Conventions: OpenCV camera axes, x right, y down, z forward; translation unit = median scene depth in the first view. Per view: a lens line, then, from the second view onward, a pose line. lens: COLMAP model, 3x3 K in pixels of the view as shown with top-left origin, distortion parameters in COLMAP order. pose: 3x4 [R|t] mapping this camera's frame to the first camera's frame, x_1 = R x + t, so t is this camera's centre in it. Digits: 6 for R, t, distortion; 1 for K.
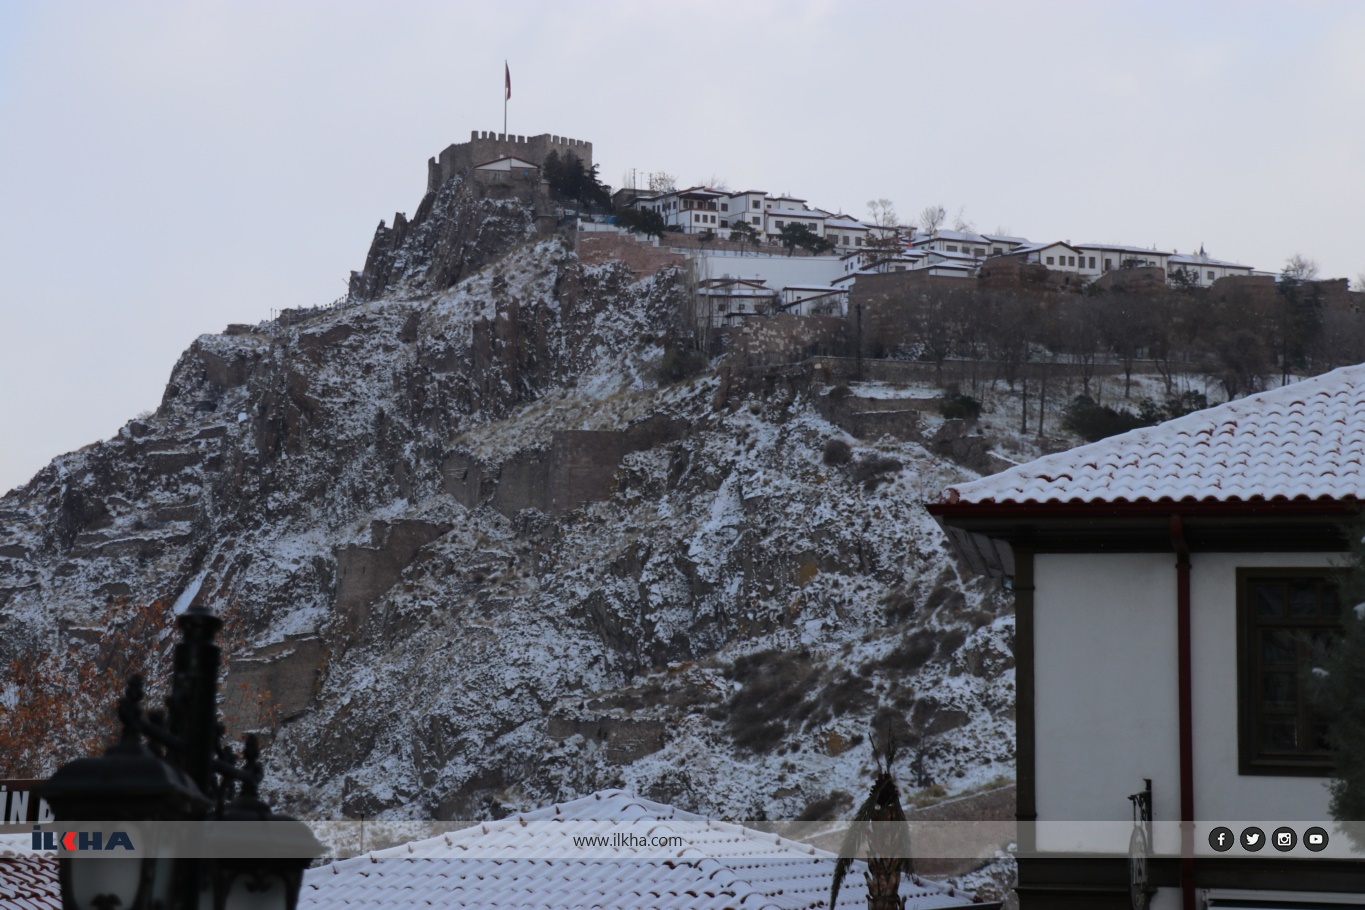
lens RADIAL K [[3771.1, 0, 681.2], [0, 3771.1, 453.0], [0, 0, 1]] dist [0.442064, 0.000000]
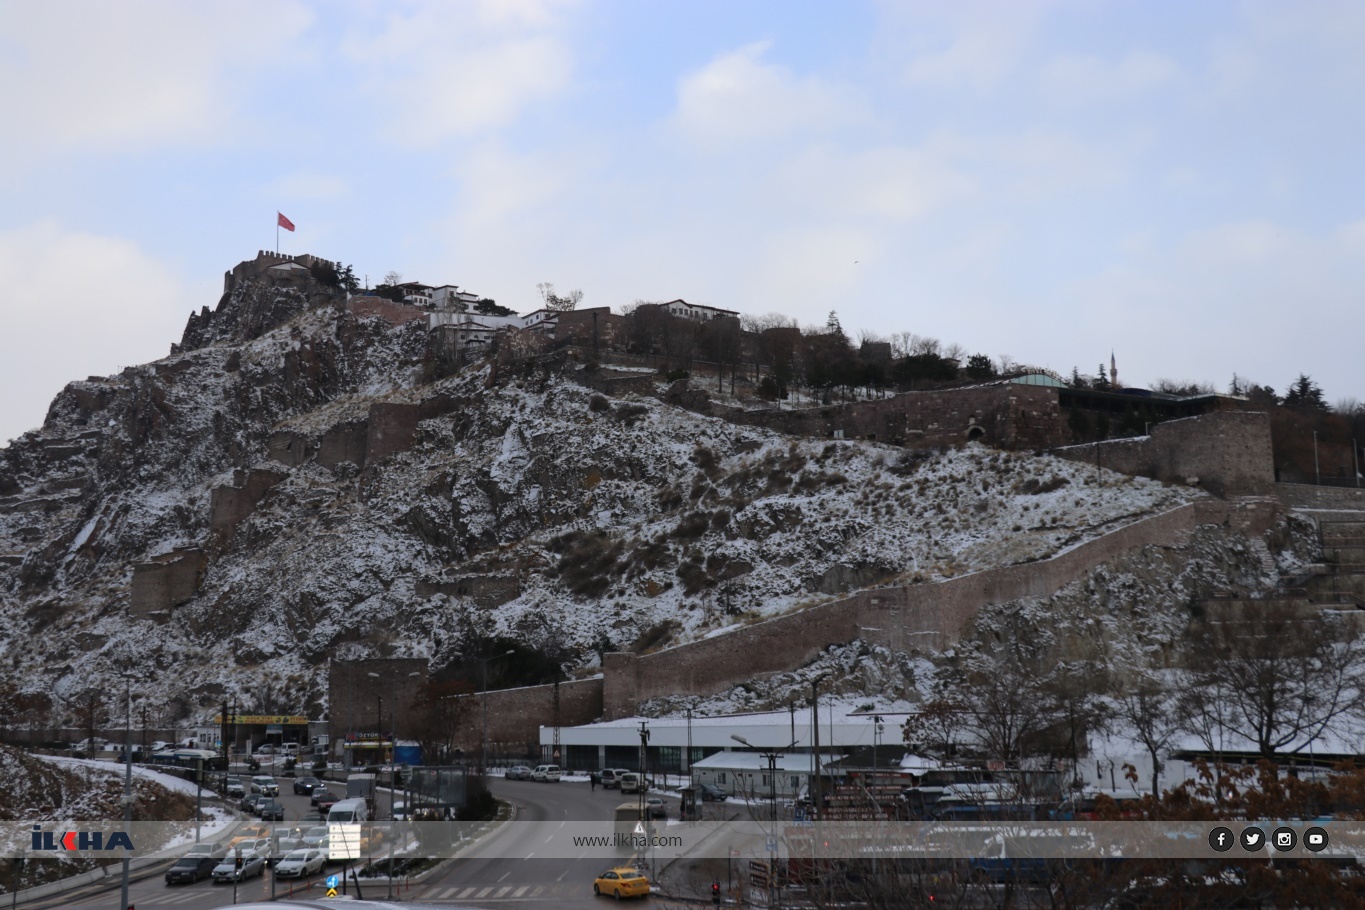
lens RADIAL K [[1787.9, 0, 683.6], [0, 1787.9, 456.0], [0, 0, 1]] dist [0.045887, 0.000000]
pose [[0.967085, 0.007072, 0.254355, -0.093214], [0.006162, 0.998670, -0.051194, 0.050663], [-0.254379, 0.051076, 0.965755, 0.299135]]
